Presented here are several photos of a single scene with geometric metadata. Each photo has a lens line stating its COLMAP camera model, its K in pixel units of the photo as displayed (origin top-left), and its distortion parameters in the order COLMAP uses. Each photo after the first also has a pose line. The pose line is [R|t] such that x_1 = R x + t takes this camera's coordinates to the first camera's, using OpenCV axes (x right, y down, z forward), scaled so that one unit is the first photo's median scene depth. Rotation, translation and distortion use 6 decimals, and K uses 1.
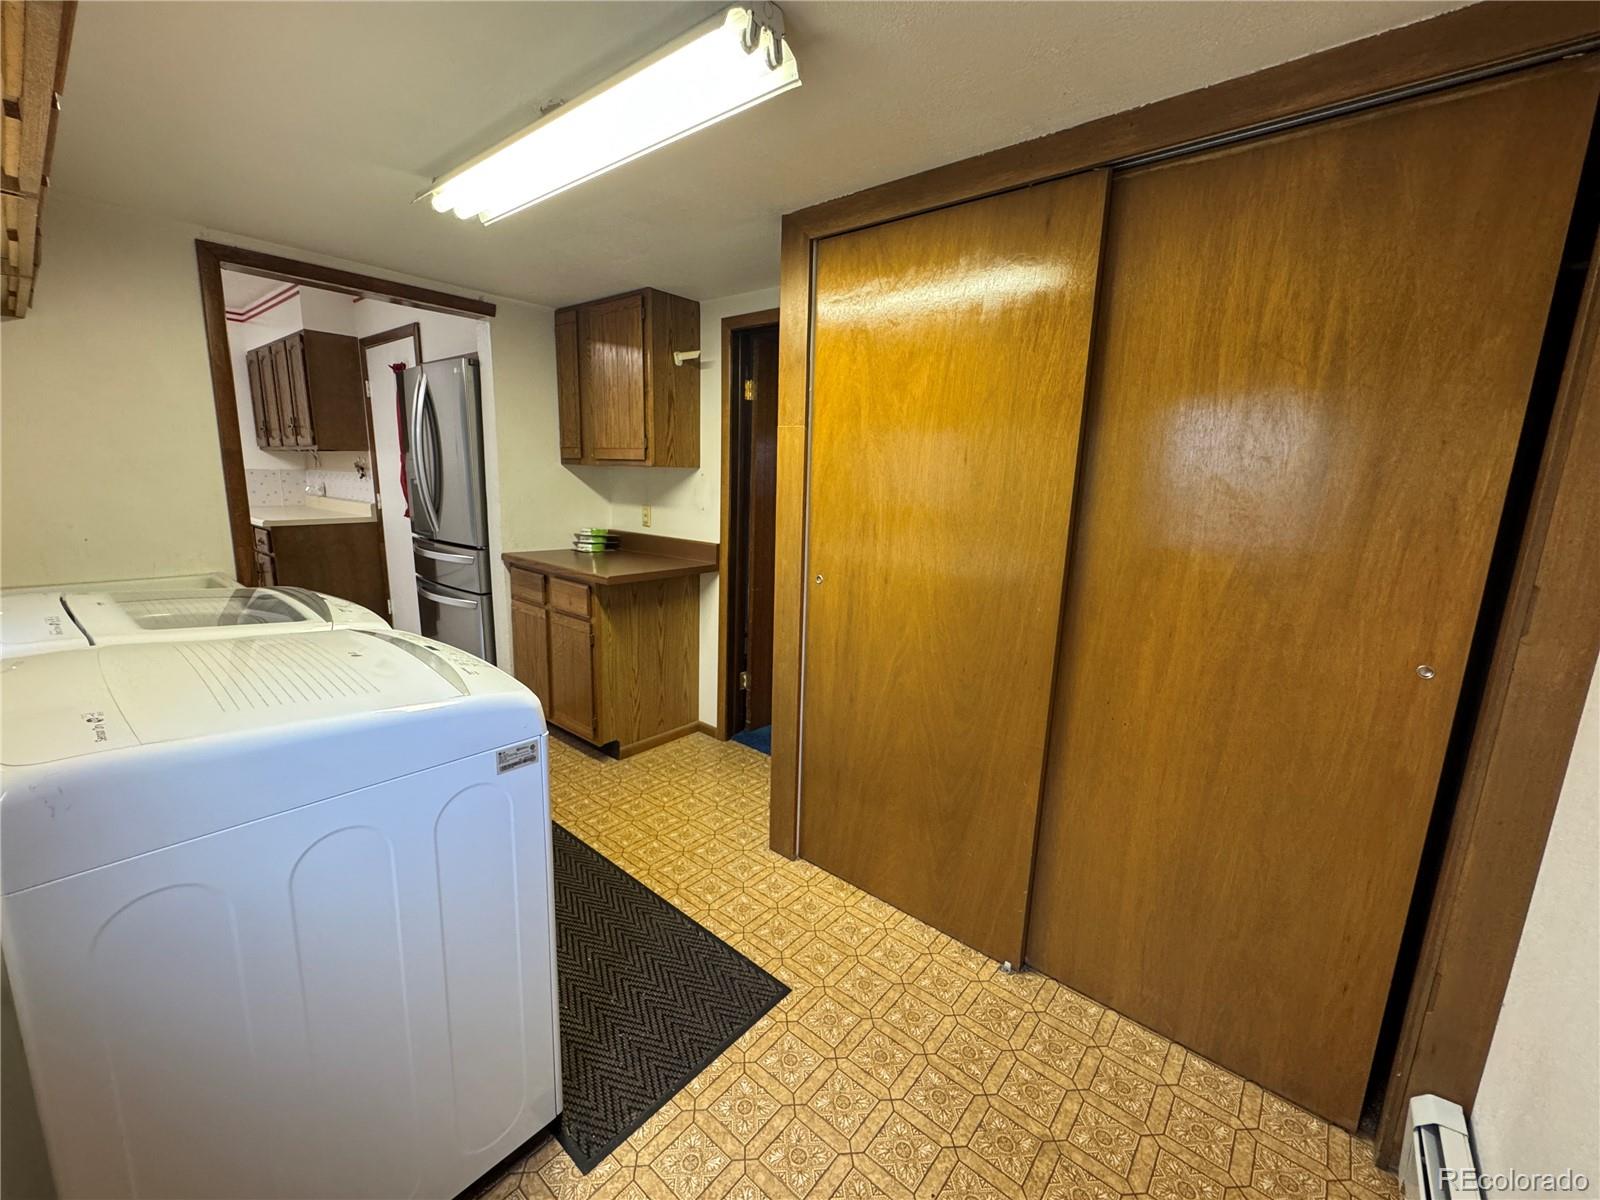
lens RADIAL K [[648.6, 0, 794.4], [0, 648.6, 601.0], [0, 0, 1]] dist [-0.001934, 0.000096]
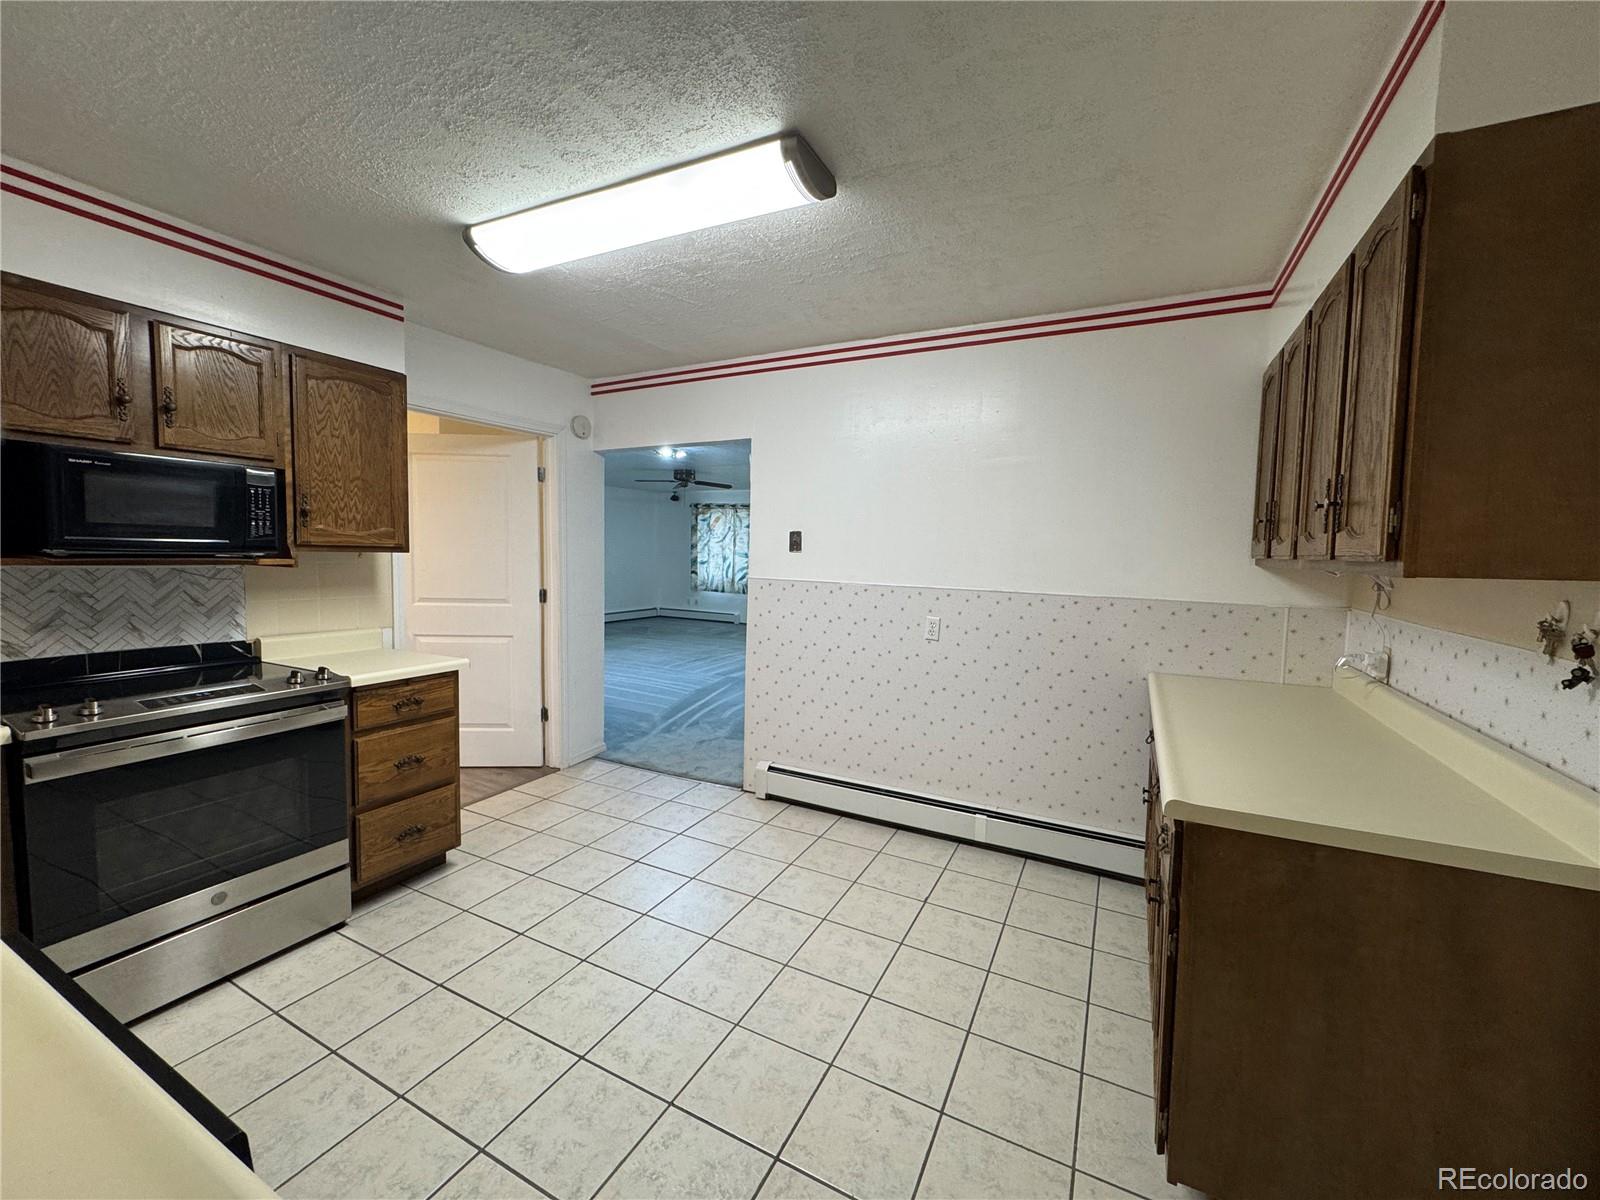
lens RADIAL K [[645.4, 0, 800.0], [0, 645.4, 598.2], [0, 0, 1]] dist [-0.002637, -0.000040]
pose [[0.221126, 0.055706, -0.973653, -0.759438], [-0.209224, 0.977831, 0.008428, -0.251102], [0.952538, 0.201848, 0.227879, 1.006173]]
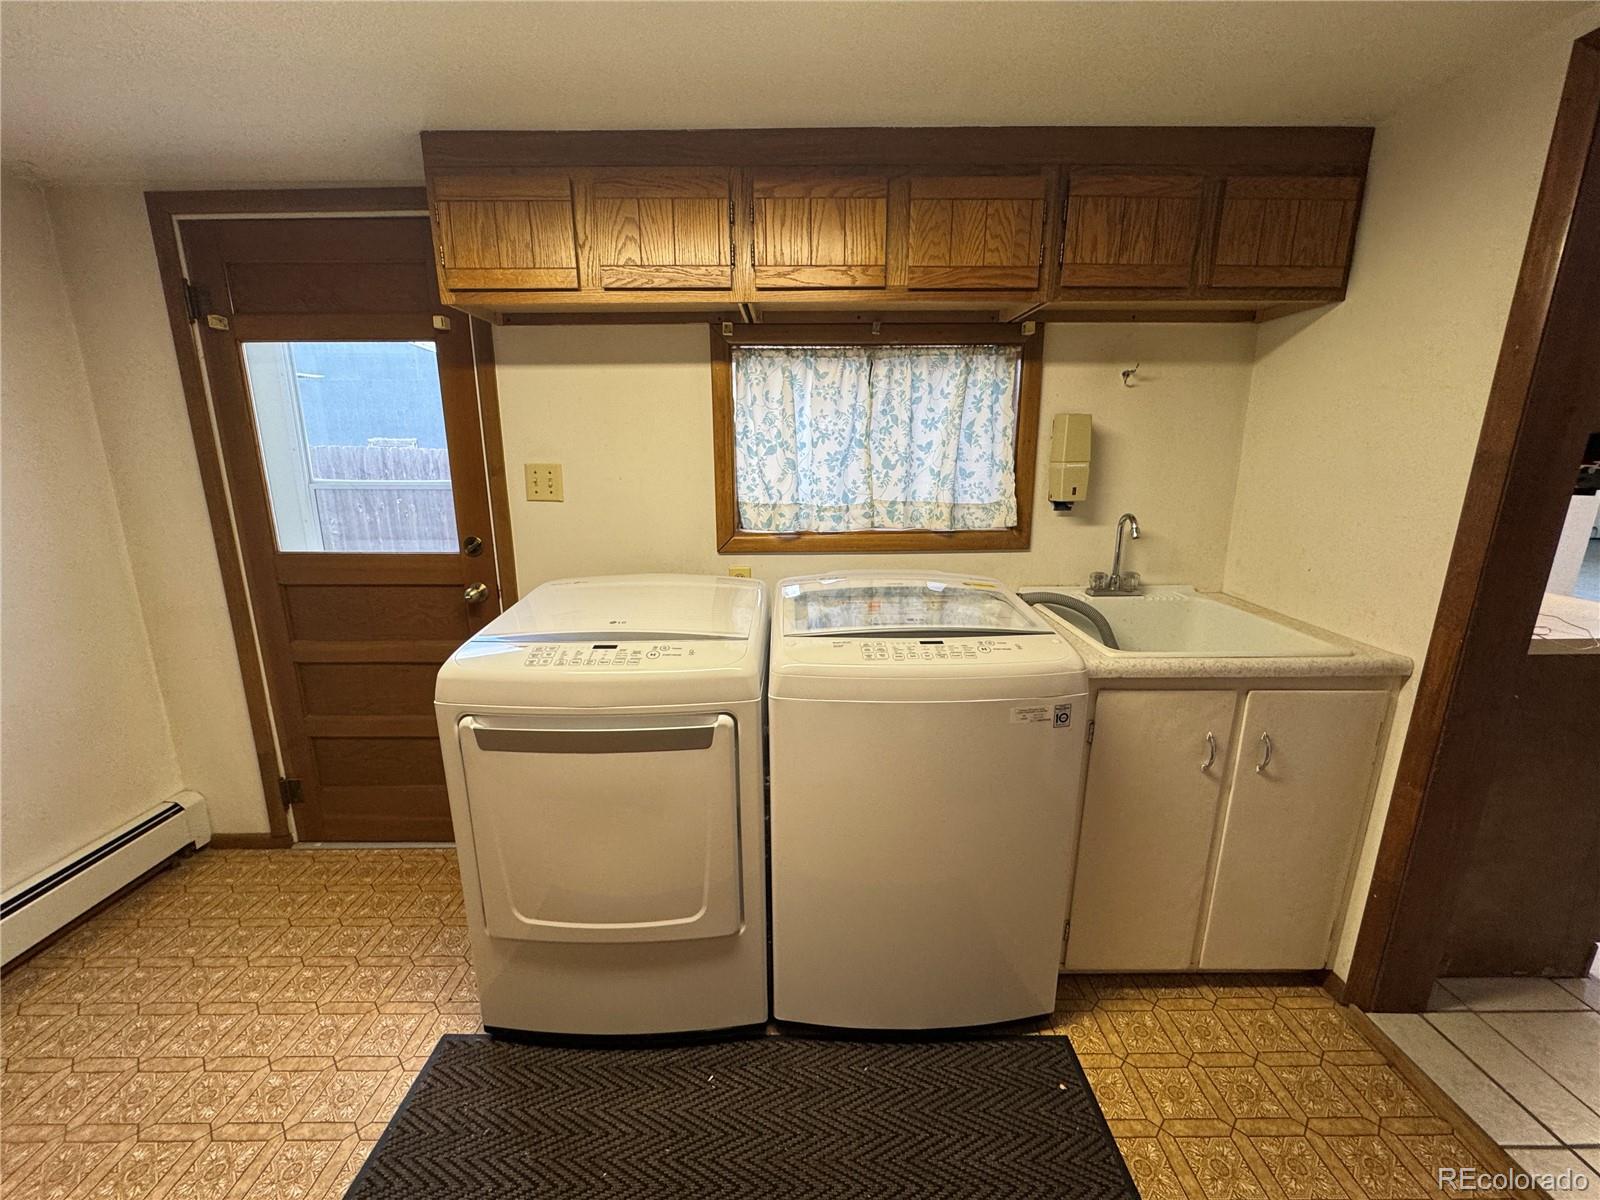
lens RADIAL K [[645.4, 0, 800.0], [0, 645.4, 598.2], [0, 0, 1]] dist [-0.002637, -0.000040]
pose [[-0.753189, 0.130864, -0.644656, -0.064590], [-0.147854, 0.921256, 0.359759, -0.176232], [0.640972, 0.366281, -0.674531, 0.828030]]
